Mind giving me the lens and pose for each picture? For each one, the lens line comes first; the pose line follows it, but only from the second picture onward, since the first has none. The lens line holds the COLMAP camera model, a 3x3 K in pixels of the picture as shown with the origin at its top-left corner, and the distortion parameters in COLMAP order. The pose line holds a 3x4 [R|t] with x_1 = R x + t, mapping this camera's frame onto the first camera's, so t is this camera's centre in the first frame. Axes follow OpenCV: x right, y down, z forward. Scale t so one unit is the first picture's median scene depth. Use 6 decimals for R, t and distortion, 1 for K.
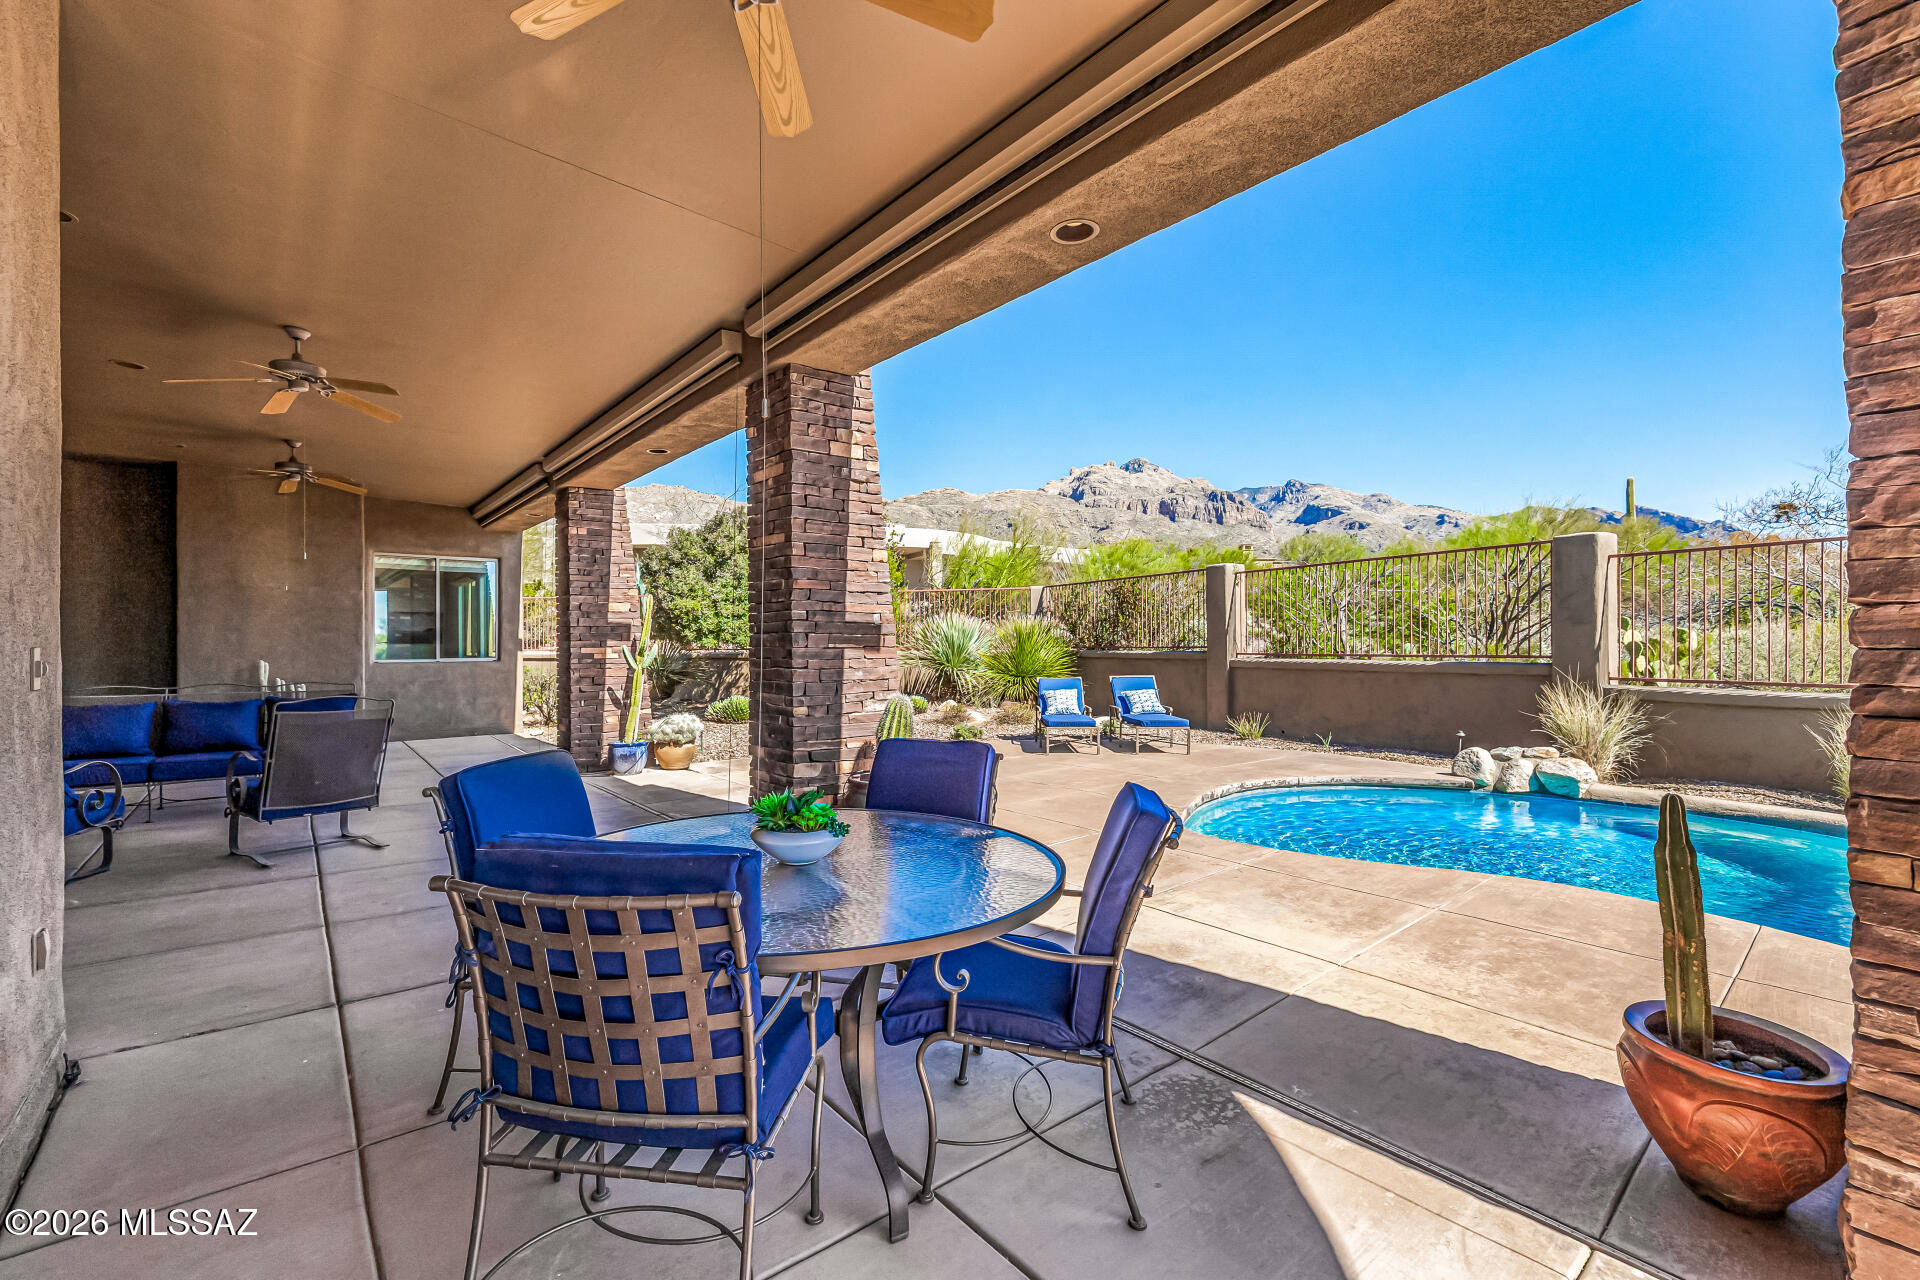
lens RADIAL K [[809.2, 0, 960.0], [0, 809.2, 640.0], [0, 0, 1]] dist [0.017837, 0.000031]
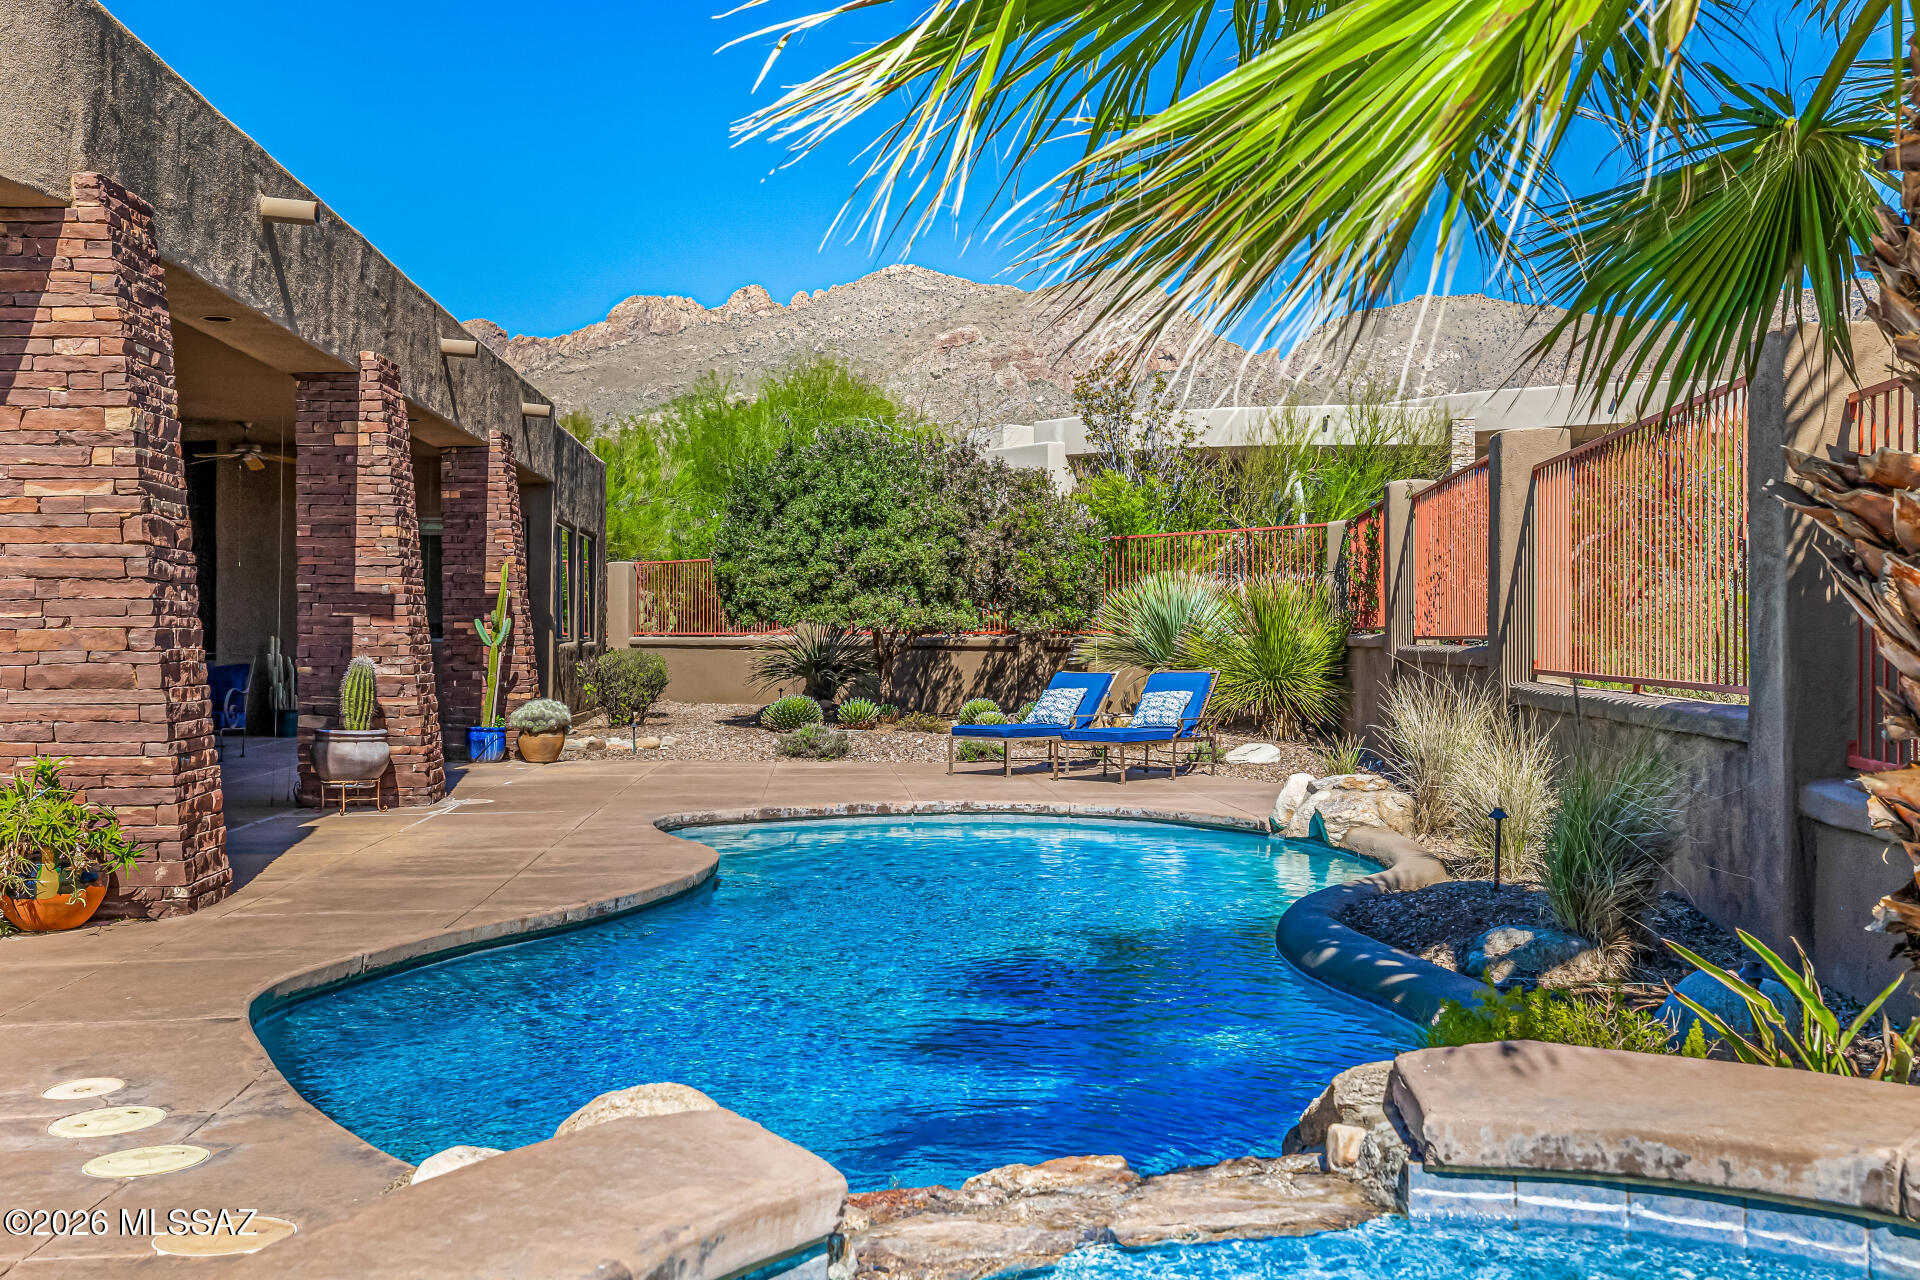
lens RADIAL K [[1802.4, 0, 960.0], [0, 1802.4, 640.0], [0, 0, 1]] dist [0.000019, 0.002624]
pose [[0.813772, 0.005725, -0.581155, 1.352791], [-0.001930, 0.999973, 0.007149, 0.015773], [0.581180, -0.004696, 0.813761, -0.366347]]
